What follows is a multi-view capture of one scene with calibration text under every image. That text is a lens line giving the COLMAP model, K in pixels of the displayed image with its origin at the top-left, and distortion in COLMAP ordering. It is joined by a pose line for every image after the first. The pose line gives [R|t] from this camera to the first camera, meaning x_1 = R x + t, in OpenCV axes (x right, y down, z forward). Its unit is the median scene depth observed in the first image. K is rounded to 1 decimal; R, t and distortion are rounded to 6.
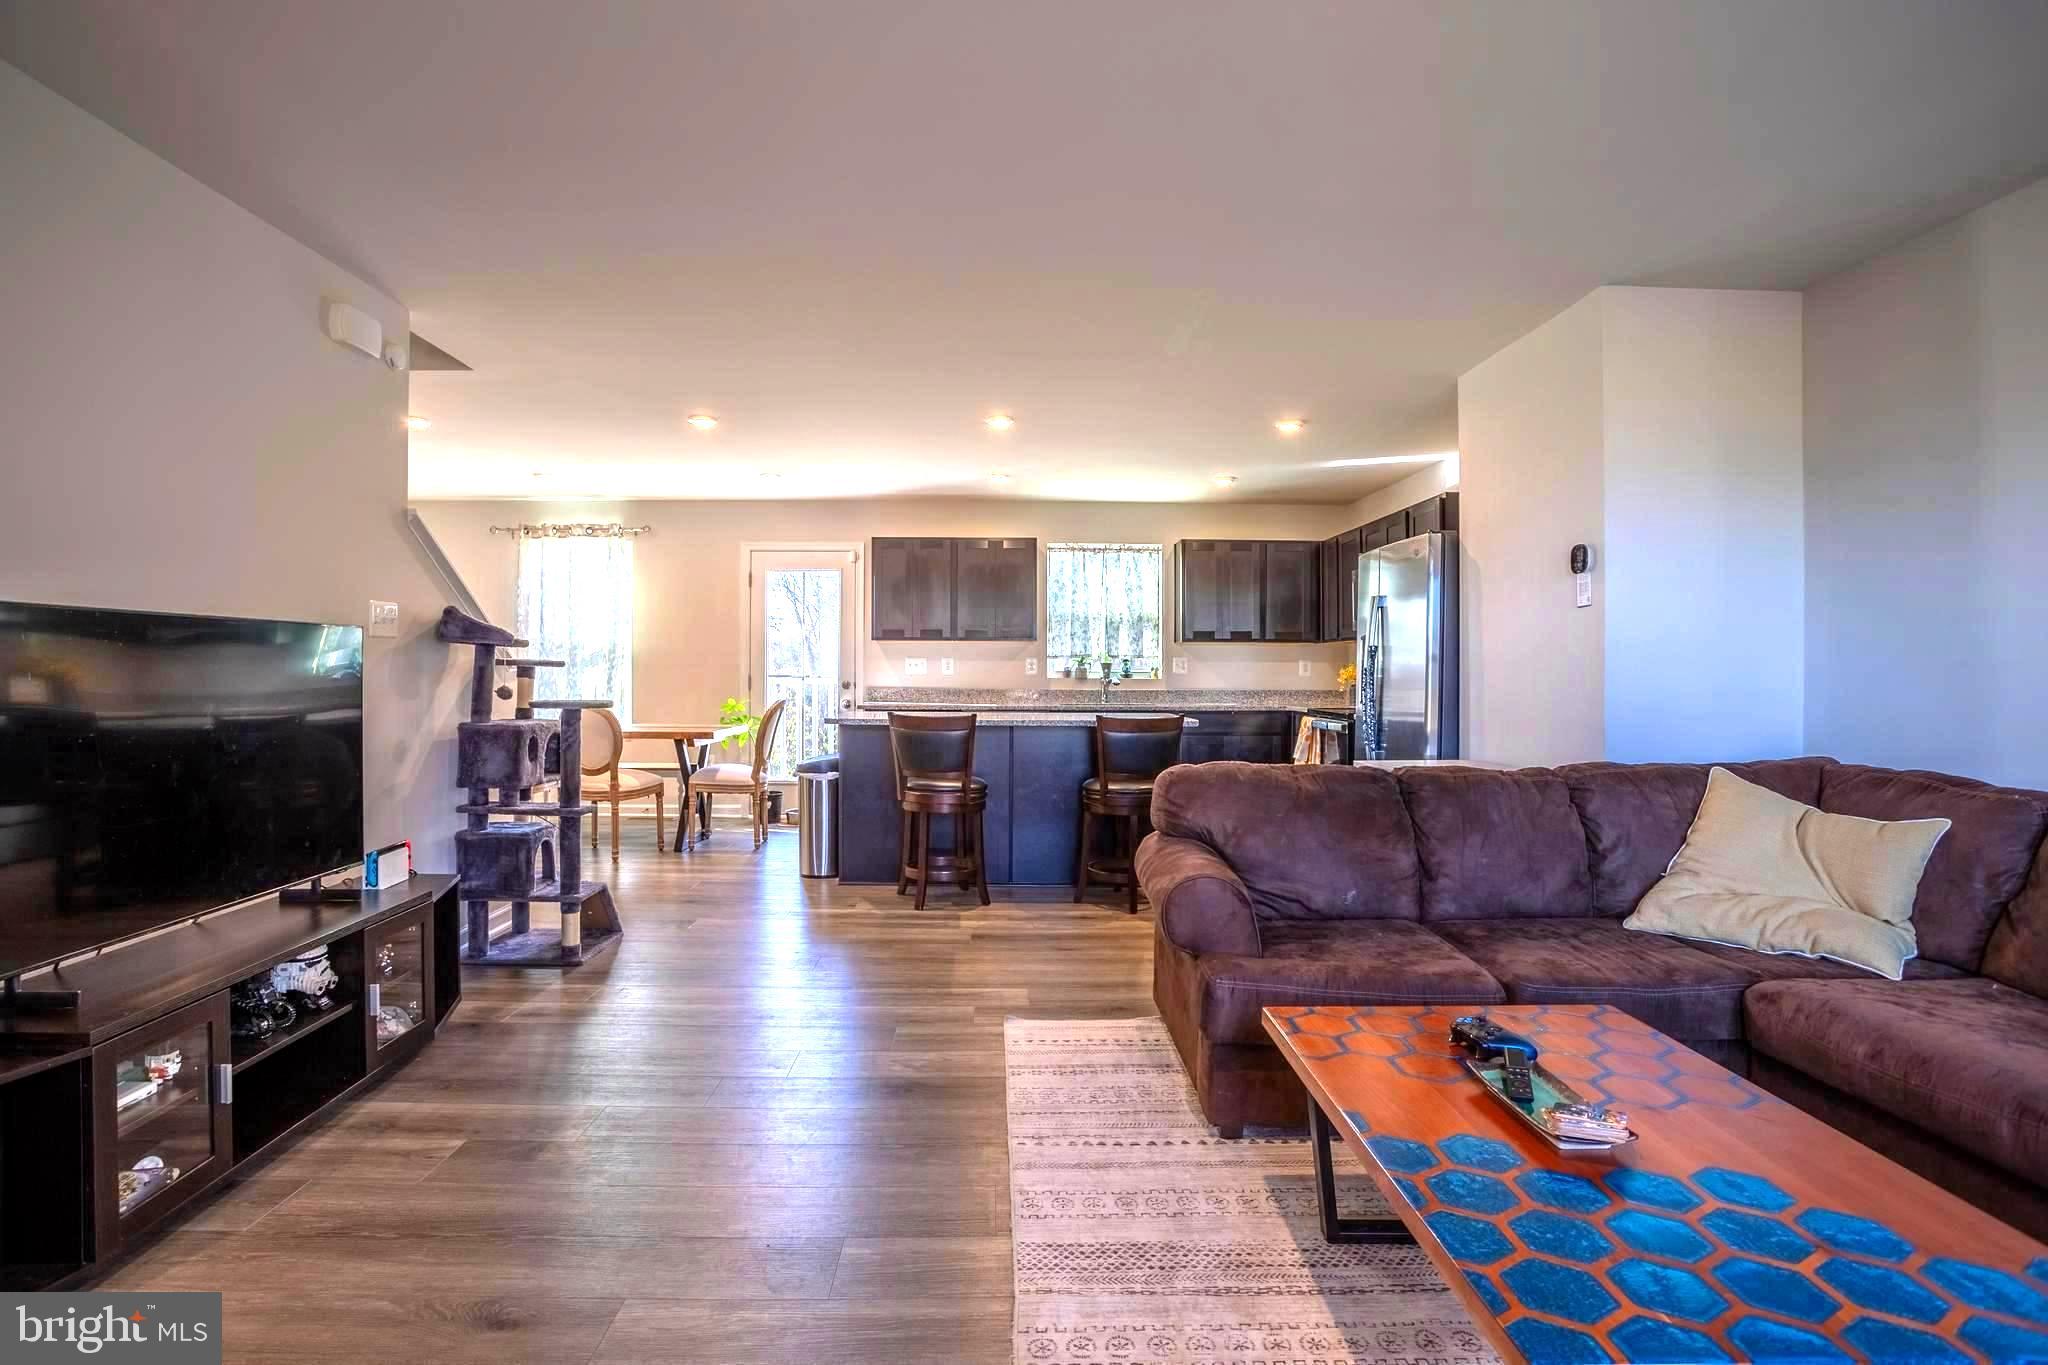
lens RADIAL K [[998.5, 0, 1037.5], [0, 998.5, 689.1], [0, 0, 1]] dist [-0.086512, 0.043919]
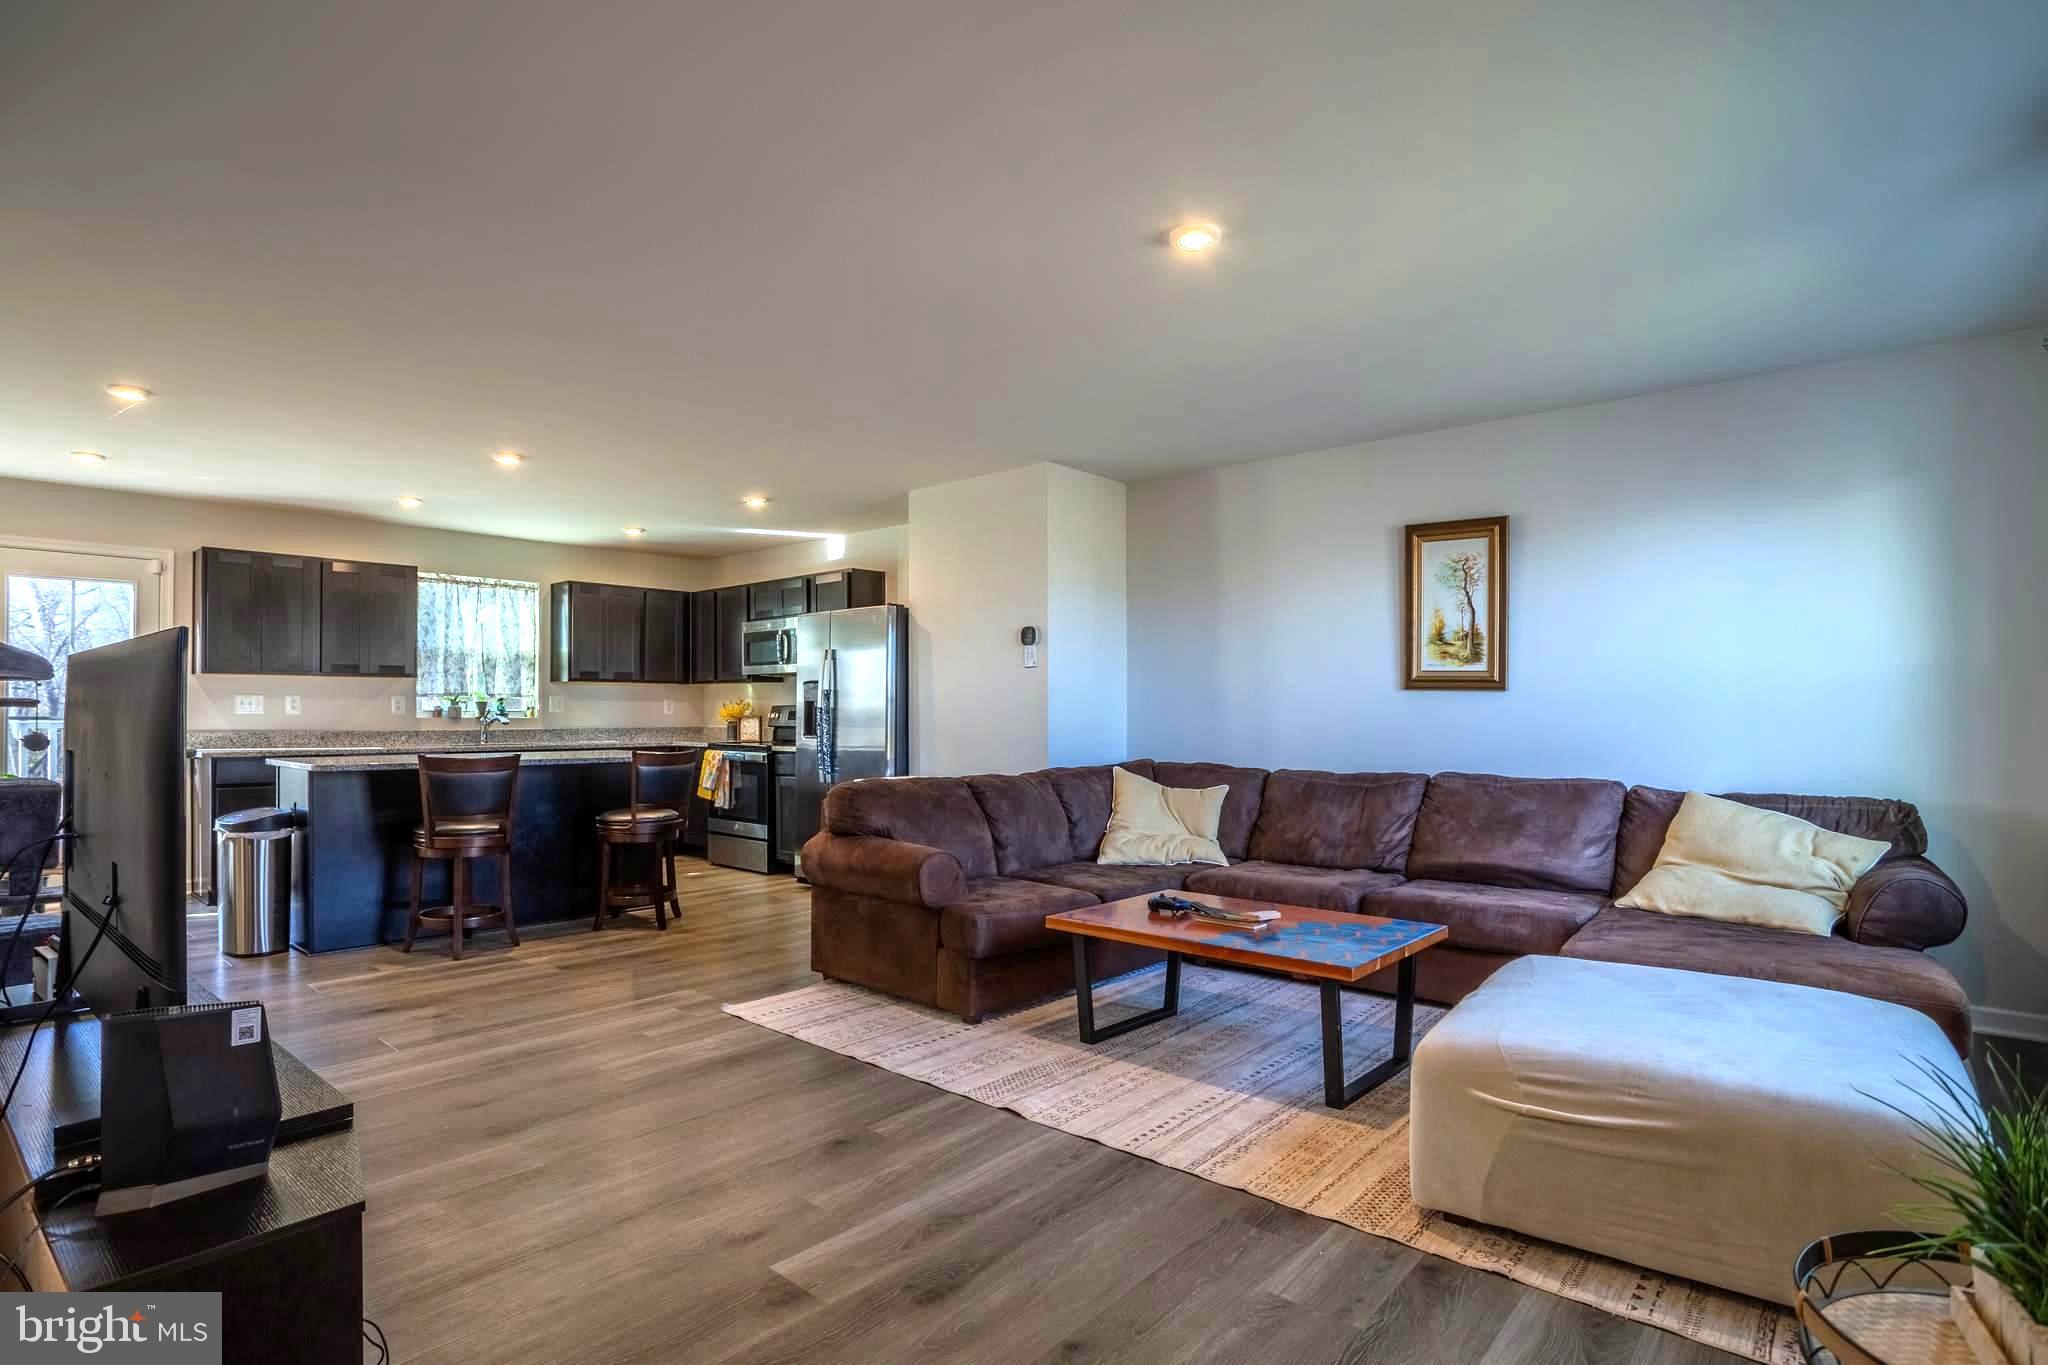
lens RADIAL K [[998.5, 0, 1037.5], [0, 998.5, 689.1], [0, 0, 1]] dist [-0.086512, 0.043919]
pose [[0.679666, 0.012208, 0.733421, -0.276672], [0.015304, 0.999408, -0.030817, -0.001164], [-0.733362, 0.032170, 0.679076, -0.035222]]
